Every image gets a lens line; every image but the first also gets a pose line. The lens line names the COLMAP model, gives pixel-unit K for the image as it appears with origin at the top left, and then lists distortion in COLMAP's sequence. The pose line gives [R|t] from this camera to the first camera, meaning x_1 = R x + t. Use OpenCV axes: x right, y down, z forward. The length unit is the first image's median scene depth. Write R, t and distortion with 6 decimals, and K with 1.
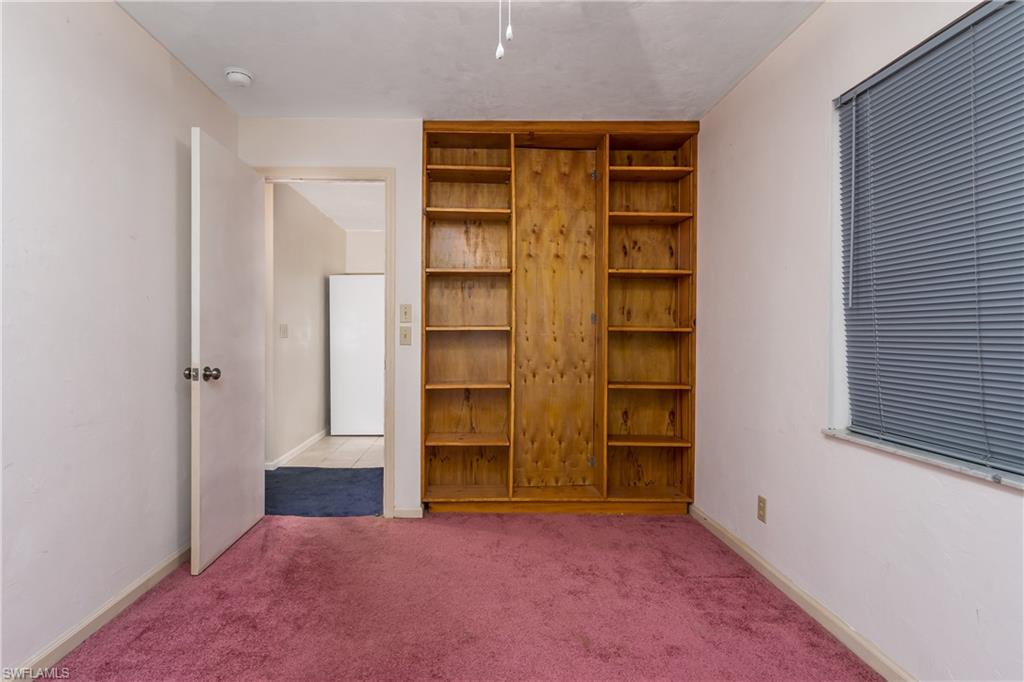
lens RADIAL K [[501.7, 0, 511.6], [0, 501.7, 339.6], [0, 0, 1]] dist [-0.002650, 0.000022]
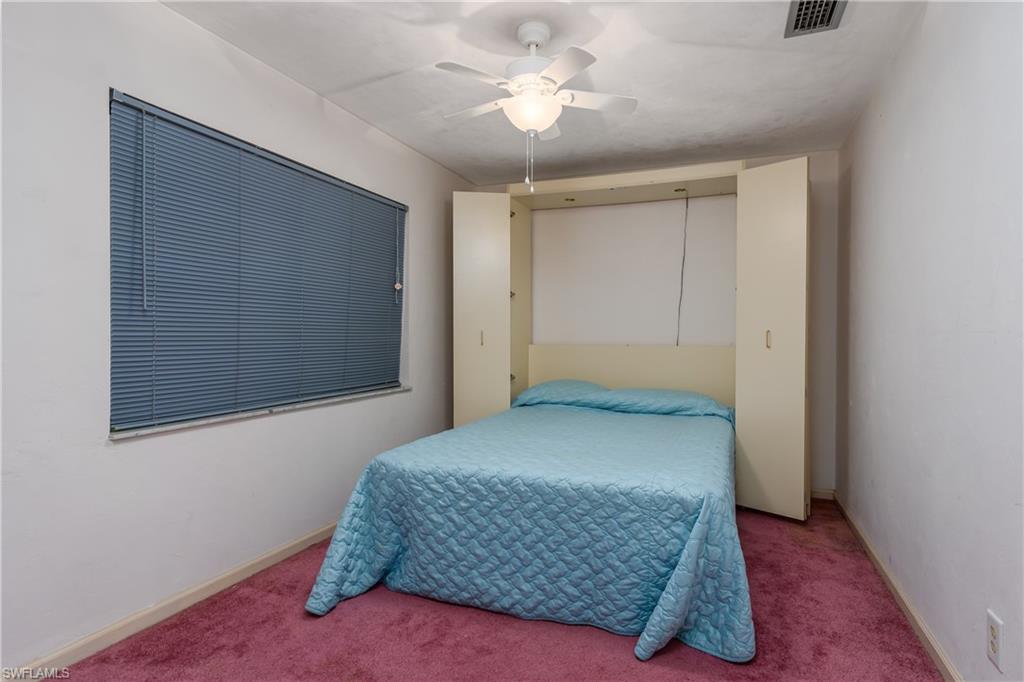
lens RADIAL K [[501.7, 0, 511.8], [0, 501.7, 339.3], [0, 0, 1]] dist [-0.002650, 0.000022]
pose [[-0.879426, -0.004785, 0.476011, -0.590765], [0.000954, 0.999930, 0.011815, -0.011548], [-0.476034, 0.010845, -0.879360, 1.810770]]
